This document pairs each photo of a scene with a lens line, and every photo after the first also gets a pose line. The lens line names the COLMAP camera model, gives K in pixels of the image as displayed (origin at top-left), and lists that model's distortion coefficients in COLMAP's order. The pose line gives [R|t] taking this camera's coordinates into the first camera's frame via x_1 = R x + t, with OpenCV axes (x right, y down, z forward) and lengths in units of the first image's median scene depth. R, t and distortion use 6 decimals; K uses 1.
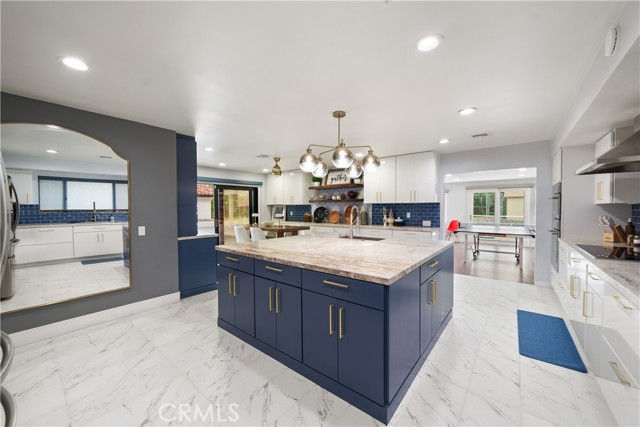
lens RADIAL K [[243.9, 0, 318.5], [0, 243.9, 210.8], [0, 0, 1]] dist [0.000755, 0.000245]
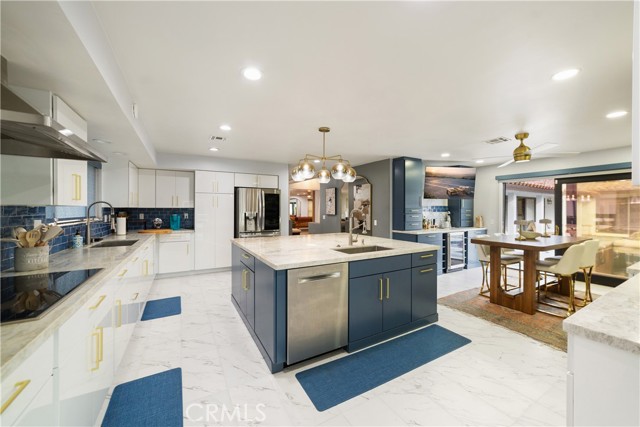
lens RADIAL K [[246.0, 0, 331.1], [0, 246.0, 208.8], [0, 0, 1]] dist [-0.001170, -0.000038]
pose [[-0.337105, 0.003718, -0.941460, 0.520966], [-0.014326, 0.999856, 0.009078, -0.014671], [0.941358, 0.016547, -0.337003, 0.636167]]
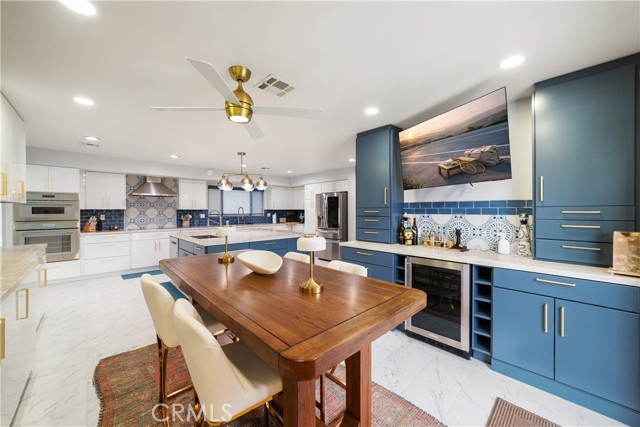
lens RADIAL K [[243.9, 0, 318.5], [0, 243.9, 210.8], [0, 0, 1]] dist [0.000755, 0.000245]
pose [[-0.991816, 0.007566, 0.127448, -0.278402], [0.009595, 0.999837, 0.015312, -0.015120], [-0.127312, 0.016410, -0.991727, 1.140054]]
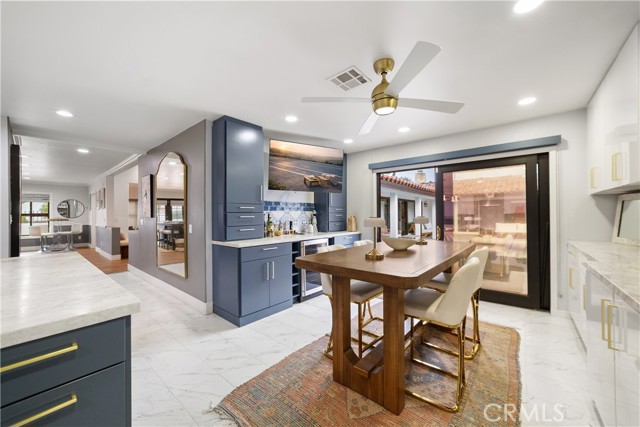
lens RADIAL K [[243.6, 0, 328.5], [0, 243.6, 212.6], [0, 0, 1]] dist [0.000905, 0.000145]
pose [[0.003334, -0.001639, -0.999993, 0.159654], [-0.007777, 0.999968, -0.001665, 0.004396], [0.999964, 0.007782, 0.003321, 0.782172]]
